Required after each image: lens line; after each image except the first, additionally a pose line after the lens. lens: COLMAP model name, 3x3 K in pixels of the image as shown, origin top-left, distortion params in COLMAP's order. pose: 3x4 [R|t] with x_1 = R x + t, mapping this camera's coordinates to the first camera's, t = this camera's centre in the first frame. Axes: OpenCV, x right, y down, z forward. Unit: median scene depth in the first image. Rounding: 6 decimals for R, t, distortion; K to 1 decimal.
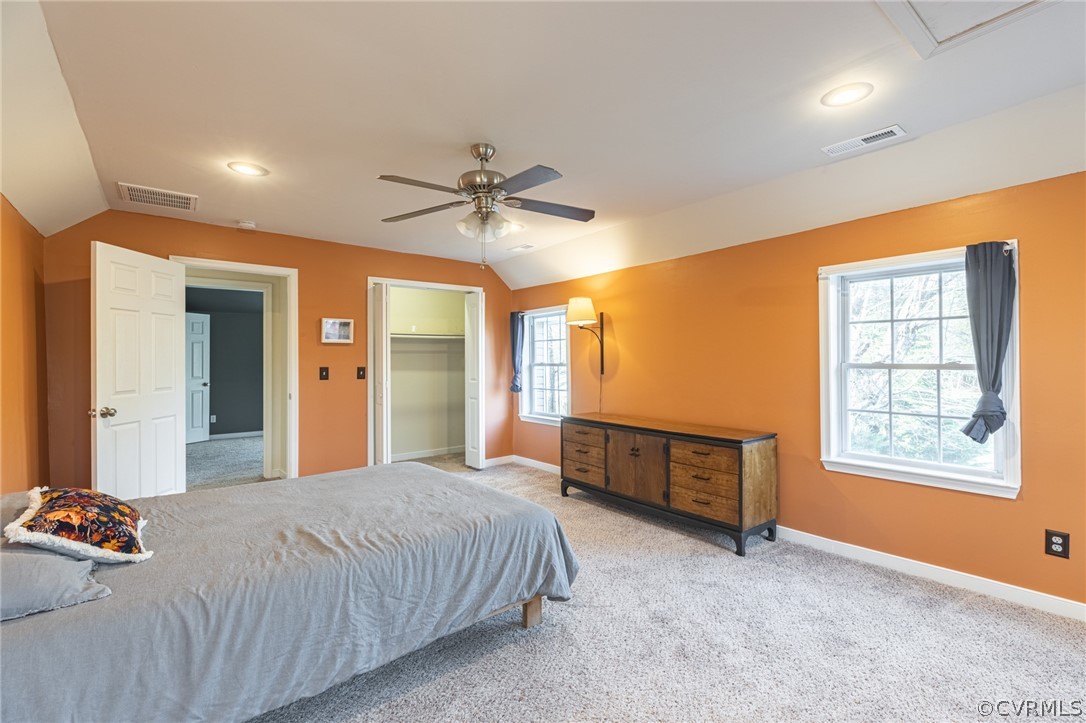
lens RADIAL K [[490.6, 0, 545.1], [0, 490.6, 361.1], [0, 0, 1]] dist [0.004808, 0.000326]
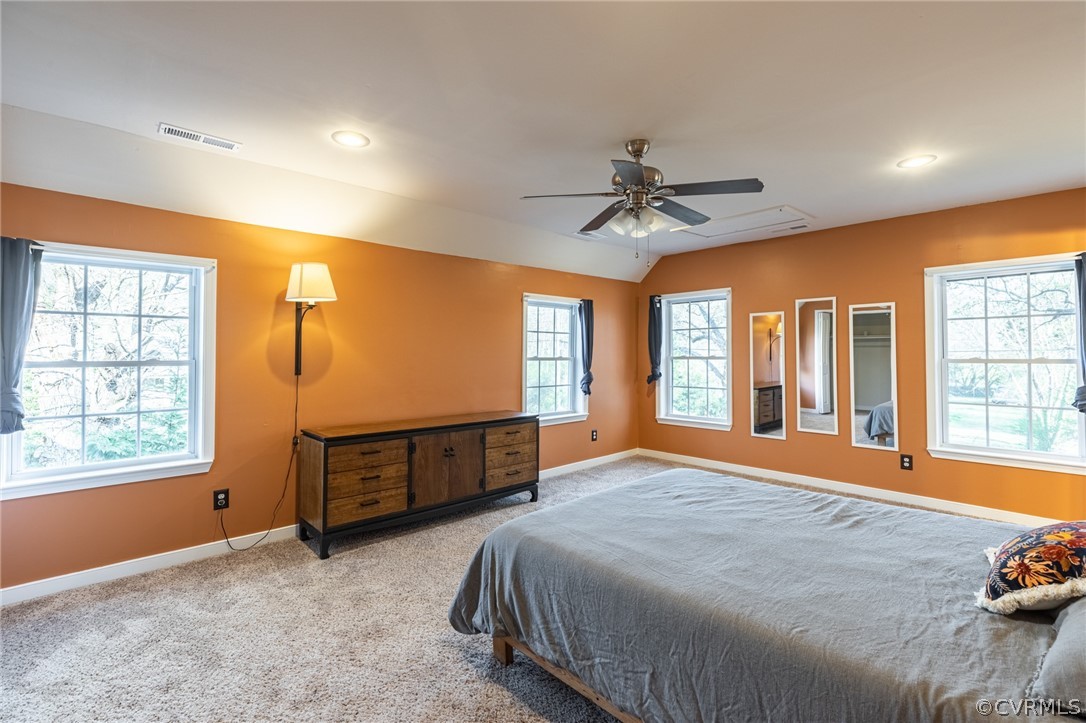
lens RADIAL K [[490.6, 0, 547.4], [0, 490.6, 354.0], [0, 0, 1]] dist [0.004808, 0.000326]
pose [[-0.079198, 0.006872, 0.996835, -0.771446], [0.004838, 0.999967, -0.006509, 0.003275], [-0.996847, 0.004307, -0.079229, 0.881878]]
